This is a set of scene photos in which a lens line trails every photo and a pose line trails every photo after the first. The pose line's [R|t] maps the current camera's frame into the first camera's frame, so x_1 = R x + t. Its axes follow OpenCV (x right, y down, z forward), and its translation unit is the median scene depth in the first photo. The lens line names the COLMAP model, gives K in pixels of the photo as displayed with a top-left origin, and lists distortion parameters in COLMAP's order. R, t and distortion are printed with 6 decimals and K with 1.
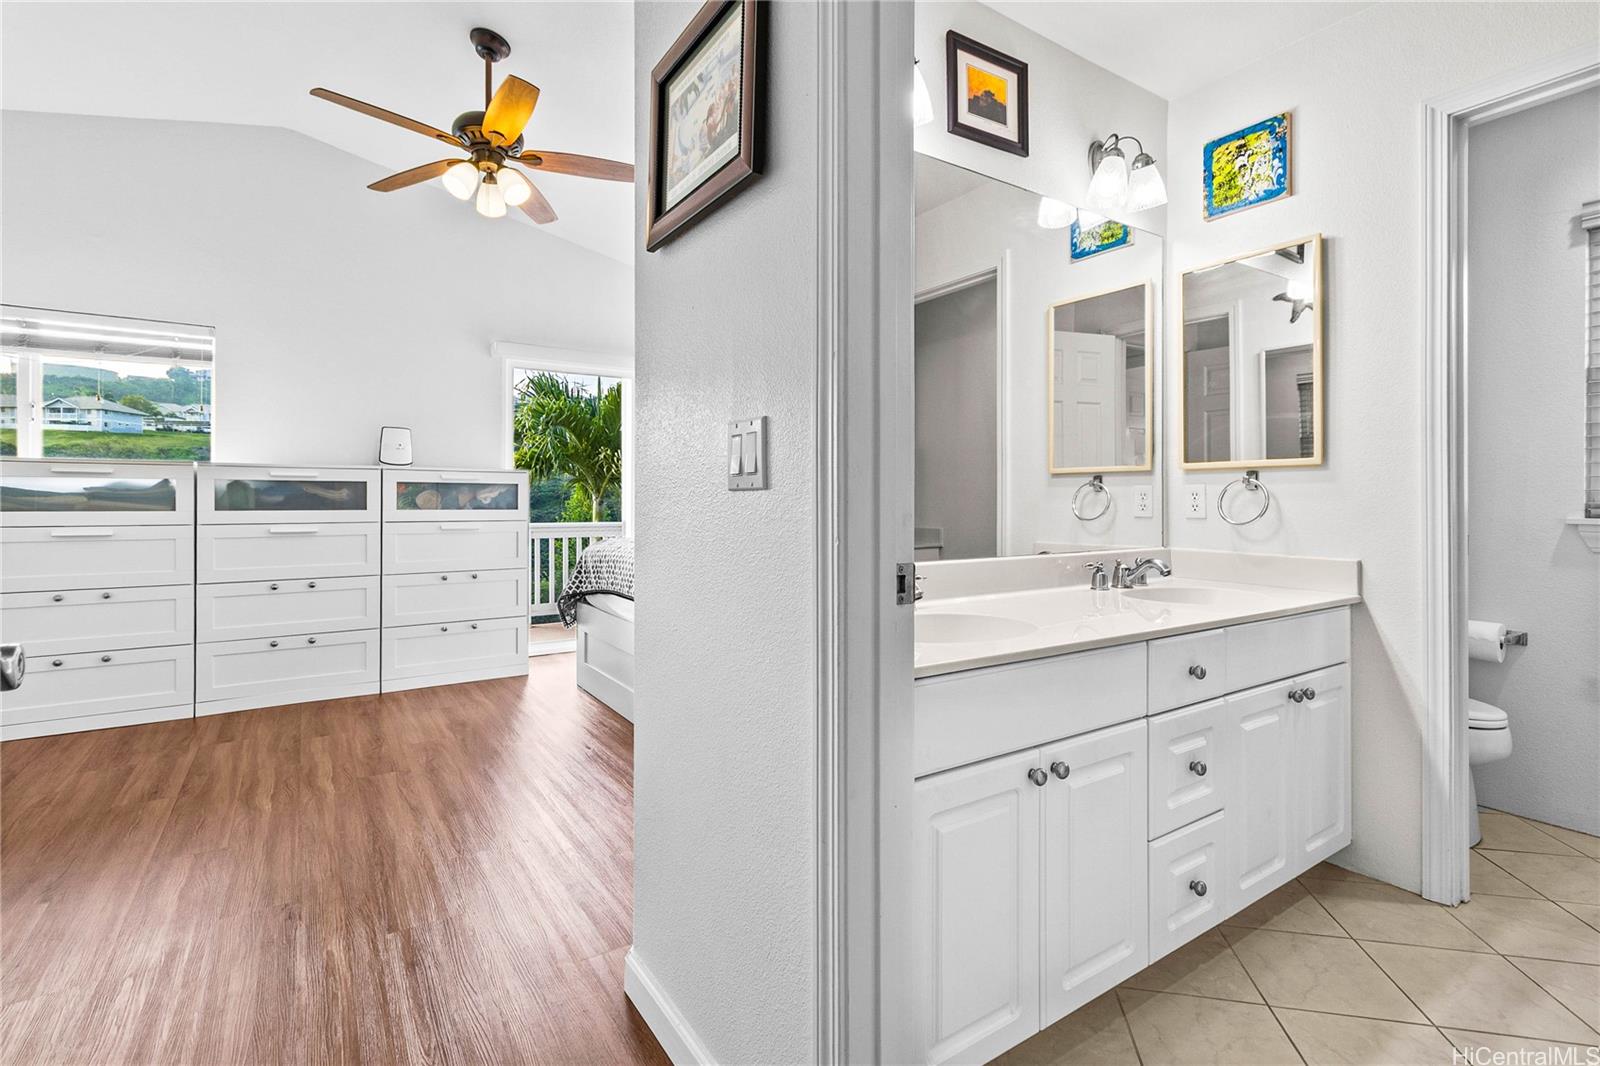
lens RADIAL K [[732.3, 0, 793.0], [0, 732.3, 483.2], [0, 0, 1]] dist [0.004273, -0.000344]
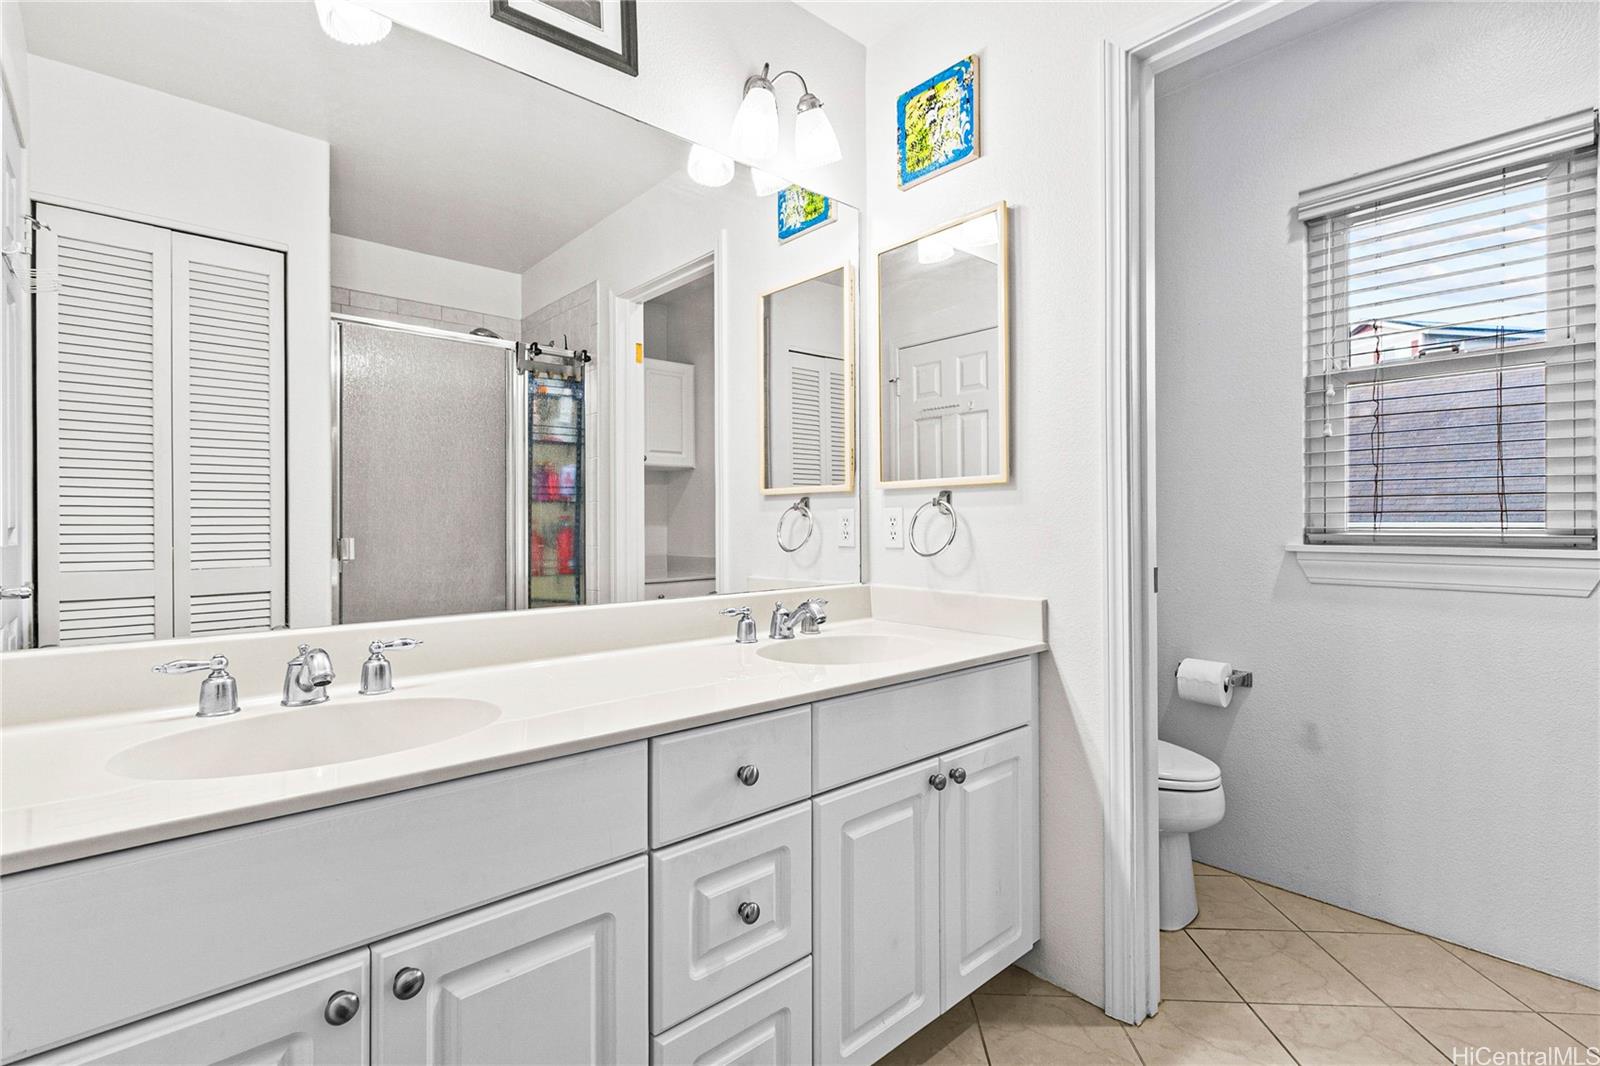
lens RADIAL K [[743.7, 0, 779.6], [0, 743.7, 507.0], [0, 0, 1]] dist [0.003054, 0.000704]
pose [[0.989879, -0.001264, 0.141910, 0.322718], [0.001445, 0.999998, -0.001169, 0.001948], [-0.141909, 0.001362, 0.989879, 0.196620]]
